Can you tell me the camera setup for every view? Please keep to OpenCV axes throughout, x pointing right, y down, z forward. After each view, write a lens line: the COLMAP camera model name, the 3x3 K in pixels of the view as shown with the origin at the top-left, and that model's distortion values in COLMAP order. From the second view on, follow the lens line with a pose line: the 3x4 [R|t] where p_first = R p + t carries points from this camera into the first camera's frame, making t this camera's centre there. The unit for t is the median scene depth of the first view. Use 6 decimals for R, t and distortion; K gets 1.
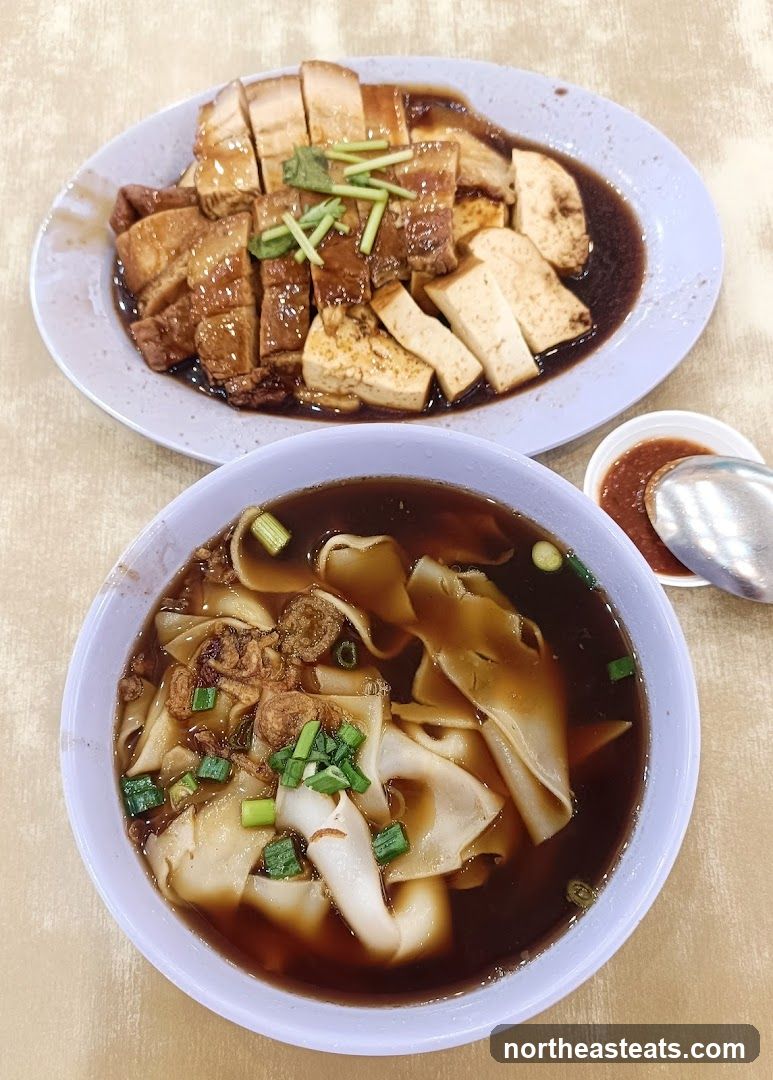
lens RADIAL K [[556.7, 0, 387.7], [0, 556.7, 541.5], [0, 0, 1]] dist [-0.002274, 0.001884]
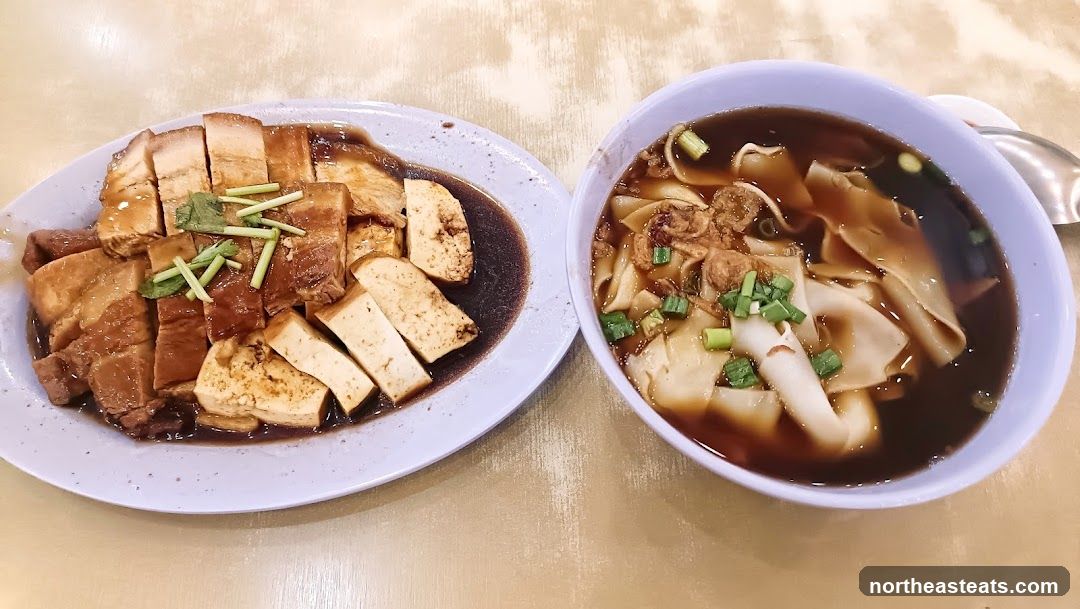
lens RADIAL K [[431.9, 0, 538.4], [0, 431.9, 302.4], [0, 0, 1]] dist [0.001207, 0.000069]
pose [[0.999667, 0.019405, 0.017007, -0.620771], [-0.017790, 0.995746, -0.090412, 0.480409], [-0.018689, 0.090080, 0.995759, 0.038823]]
